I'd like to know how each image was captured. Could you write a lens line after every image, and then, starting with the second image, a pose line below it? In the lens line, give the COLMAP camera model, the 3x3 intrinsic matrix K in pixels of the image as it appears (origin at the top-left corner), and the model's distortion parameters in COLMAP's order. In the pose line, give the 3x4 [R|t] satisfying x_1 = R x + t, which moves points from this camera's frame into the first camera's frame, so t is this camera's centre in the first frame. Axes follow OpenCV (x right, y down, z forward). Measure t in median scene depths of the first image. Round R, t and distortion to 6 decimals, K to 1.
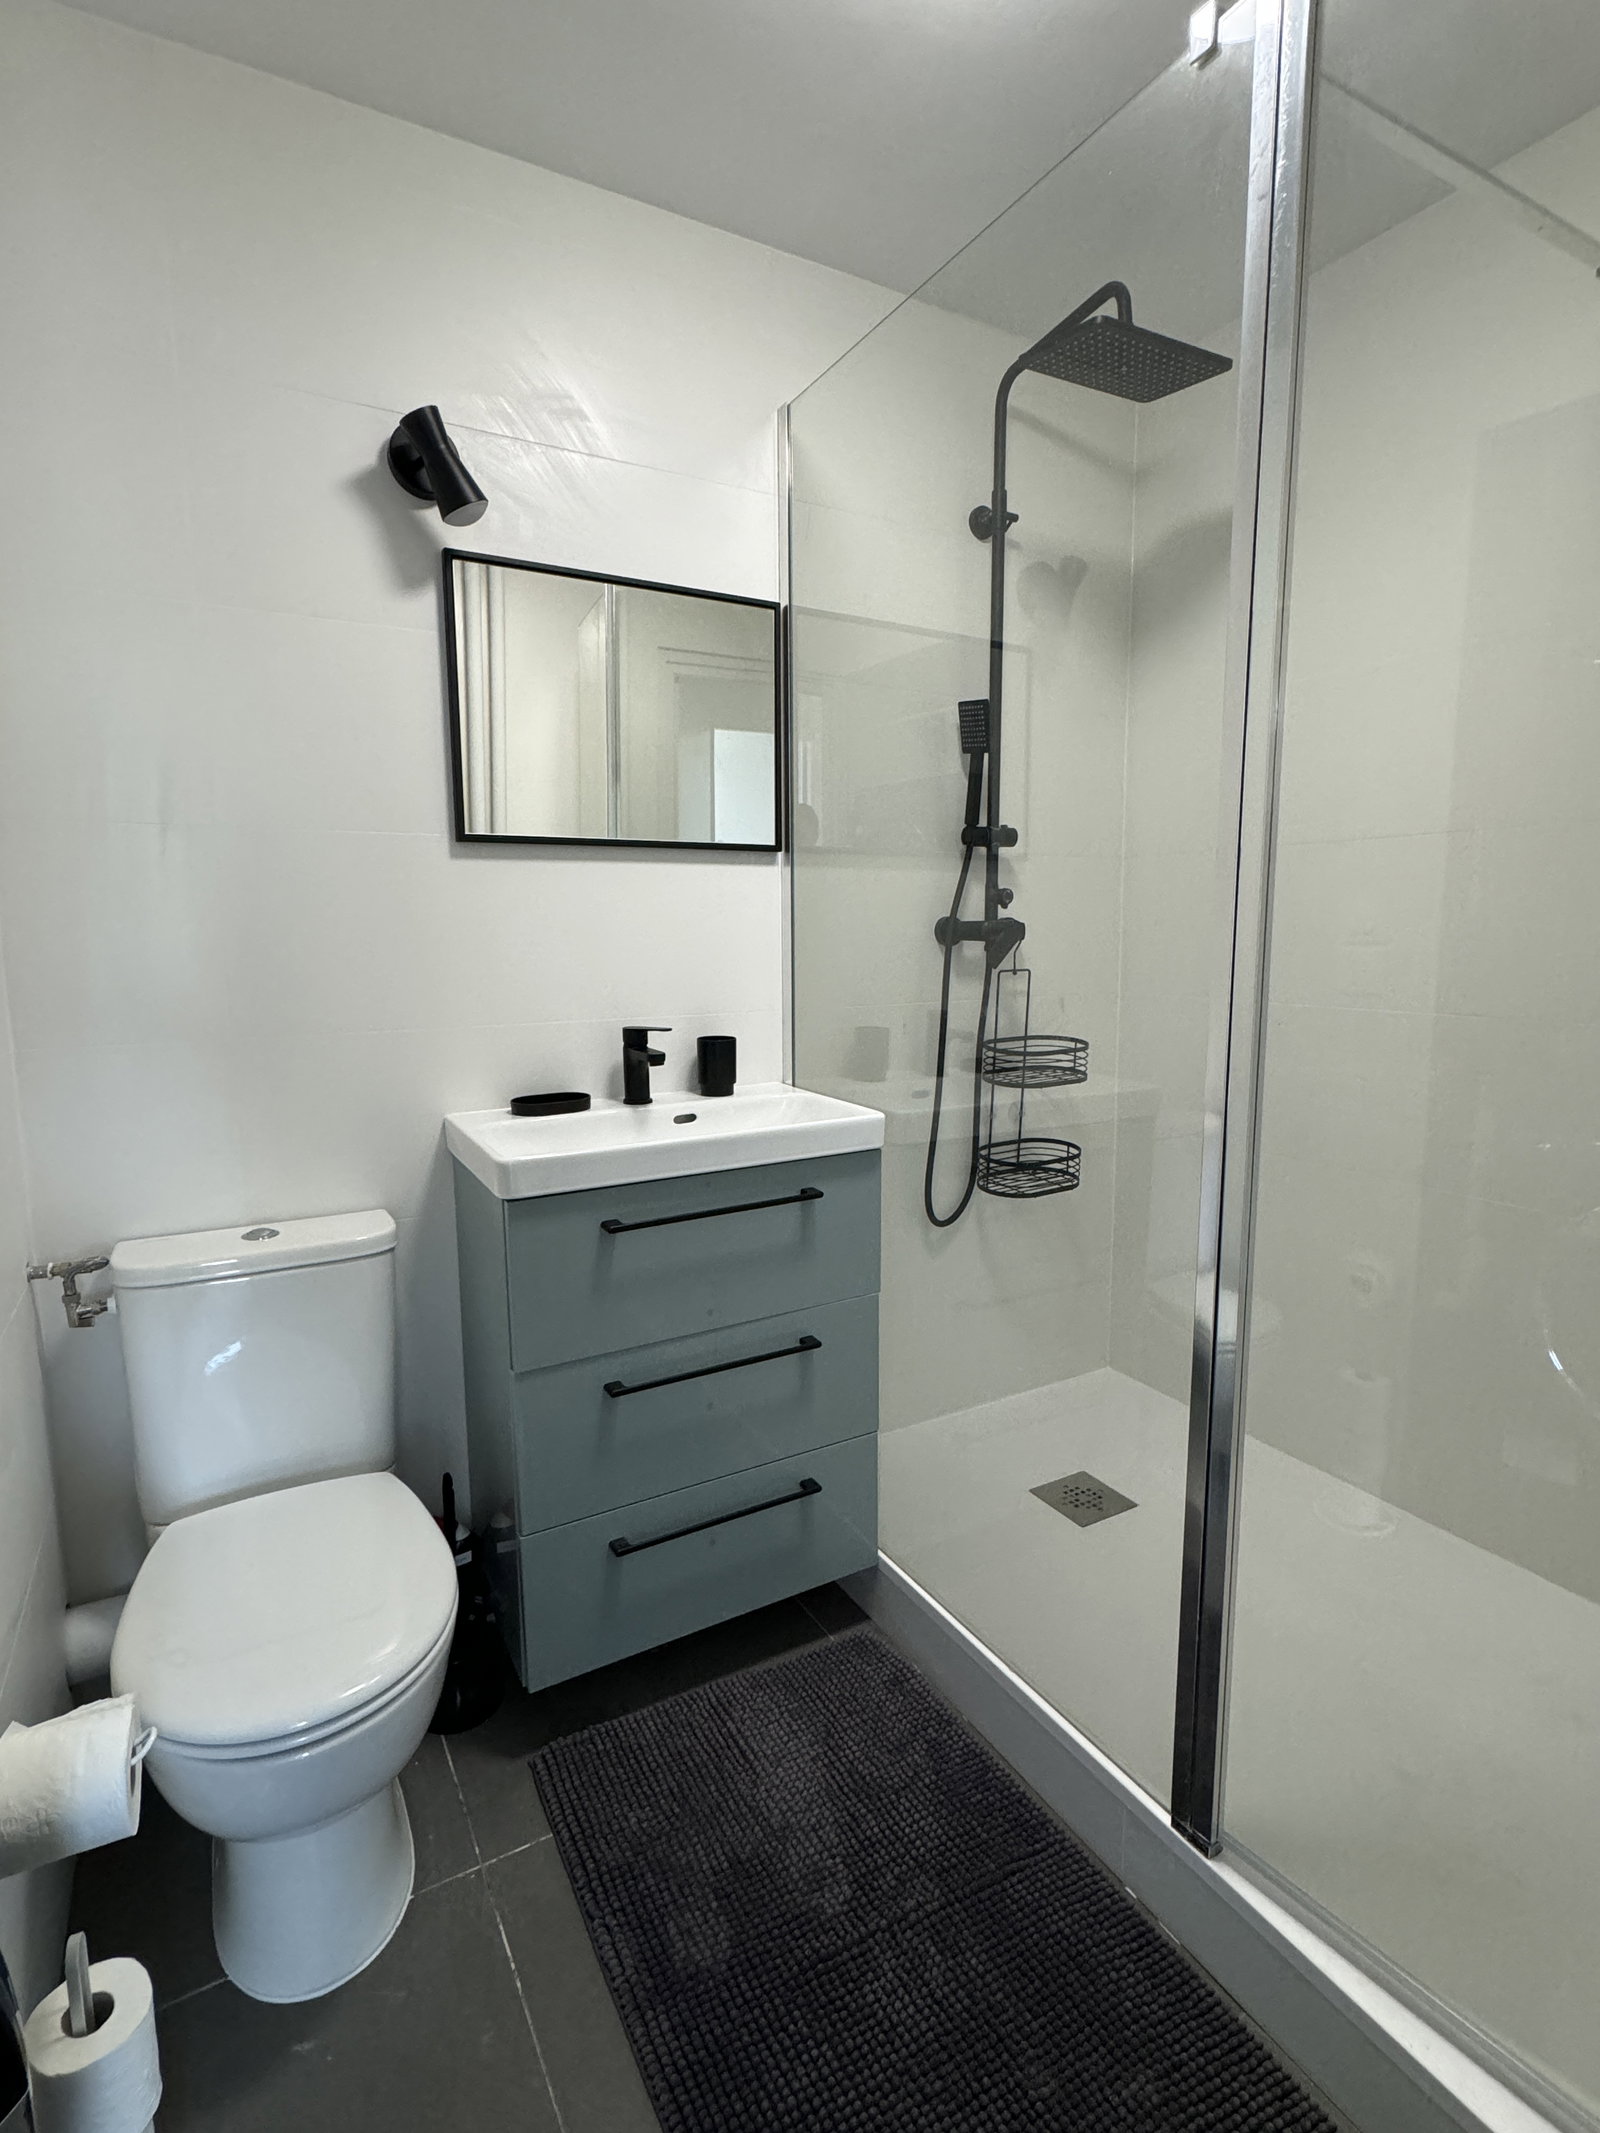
lens RADIAL K [[1036.2, 0, 800.0], [0, 1036.2, 1066.5], [0, 0, 1]] dist [-0.003578, 0.000008]
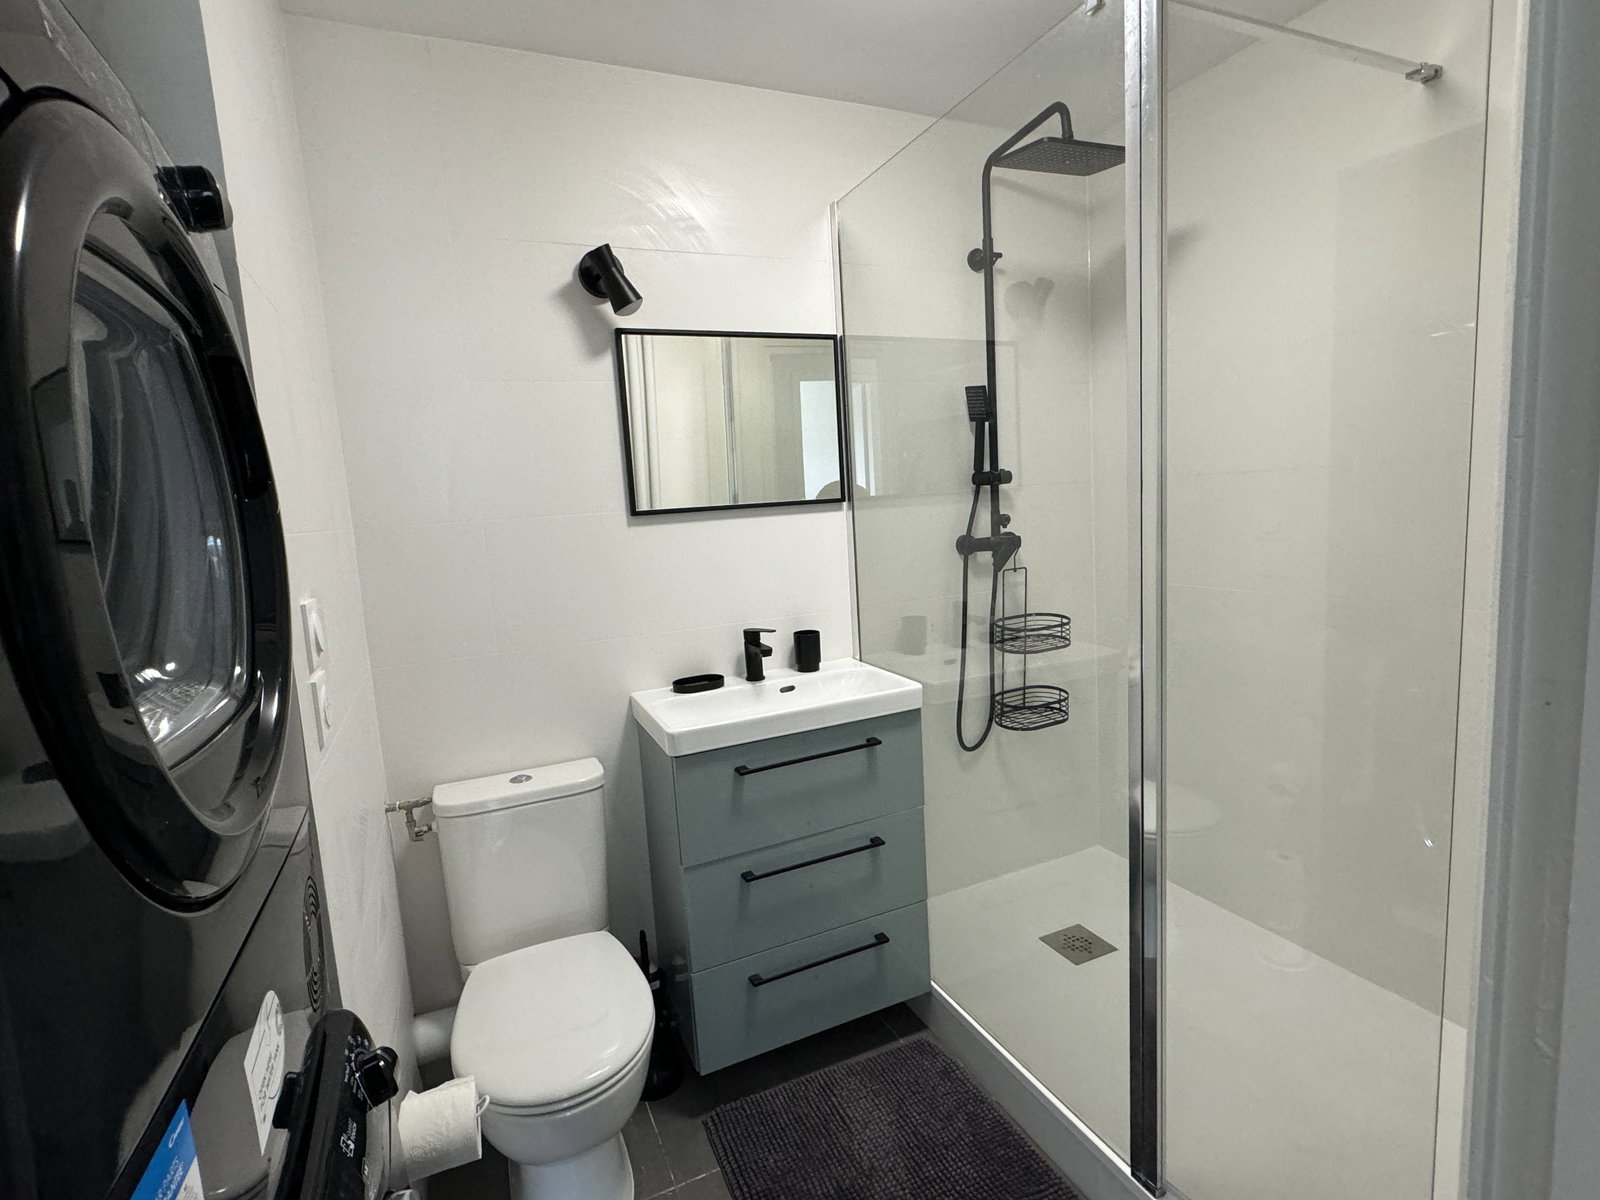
lens RADIAL K [[777.2, 0, 797.0], [0, 777.2, 598.2], [0, 0, 1]] dist [-0.003578, 0.000008]
pose [[0.993846, -0.042153, -0.102434, 0.023568], [0.041837, 0.999111, -0.005231, -0.077991], [0.102563, 0.000913, 0.994726, -0.113705]]
